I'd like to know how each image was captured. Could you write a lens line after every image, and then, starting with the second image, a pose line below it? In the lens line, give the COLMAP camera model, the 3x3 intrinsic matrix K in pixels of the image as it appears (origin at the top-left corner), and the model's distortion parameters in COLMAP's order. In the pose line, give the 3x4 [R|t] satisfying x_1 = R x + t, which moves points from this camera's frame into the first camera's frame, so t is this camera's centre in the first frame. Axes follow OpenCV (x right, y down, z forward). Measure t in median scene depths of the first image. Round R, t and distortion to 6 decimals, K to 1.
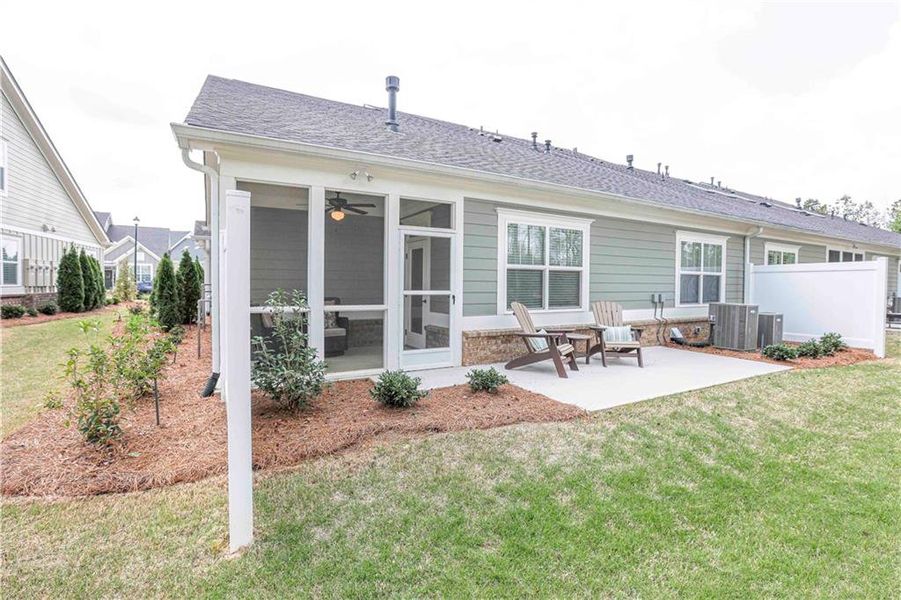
lens RADIAL K [[431.6, 0, 450.0], [0, 431.6, 301.6], [0, 0, 1]] dist [-0.018783, -0.000001]
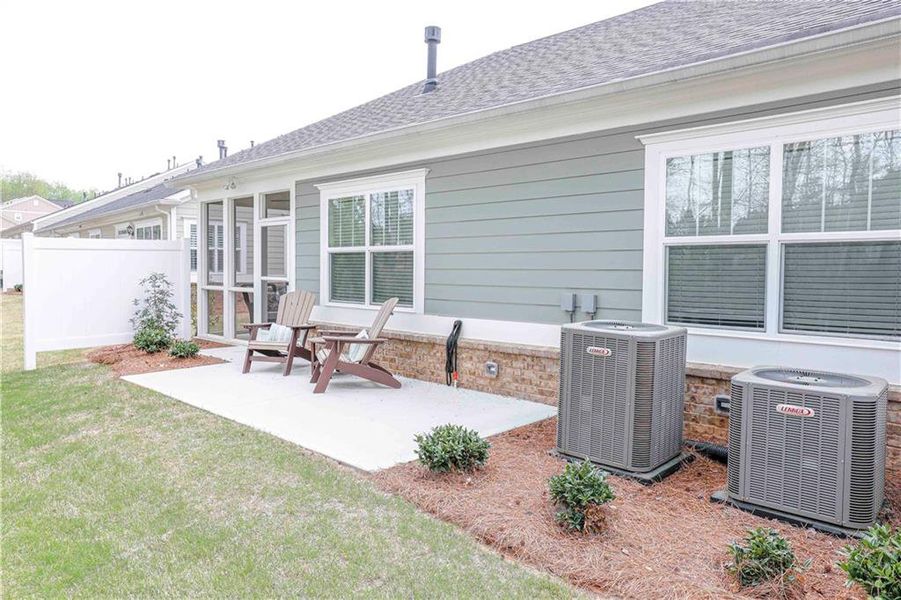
lens RADIAL K [[604.6, 0, 450.5], [0, 604.6, 281.9], [0, 0, 1]] dist [0.035138, -0.000444]
pose [[0.287932, 0.020276, -0.957436, 1.192041], [-0.036740, 0.999274, 0.010113, -0.035240], [0.956946, 0.032264, 0.288467, 0.784657]]
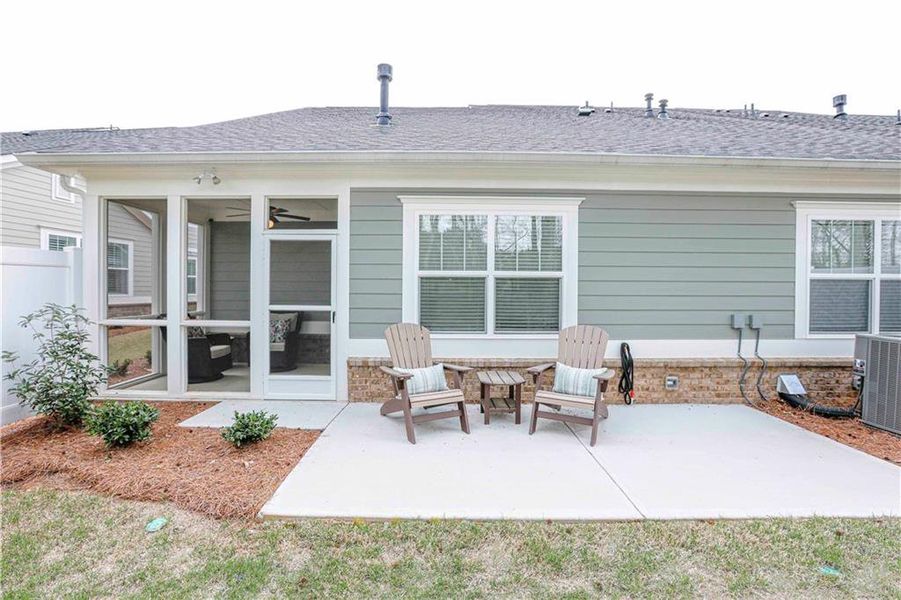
lens RADIAL K [[422.4, 0, 450.4], [0, 422.4, 296.8], [0, 0, 1]] dist [-0.013627, 0.000514]
pose [[0.865468, 0.005230, -0.500936, 0.479451], [-0.019154, 0.999560, -0.022656, -0.023217], [0.500597, 0.029203, 0.865188, 0.352632]]
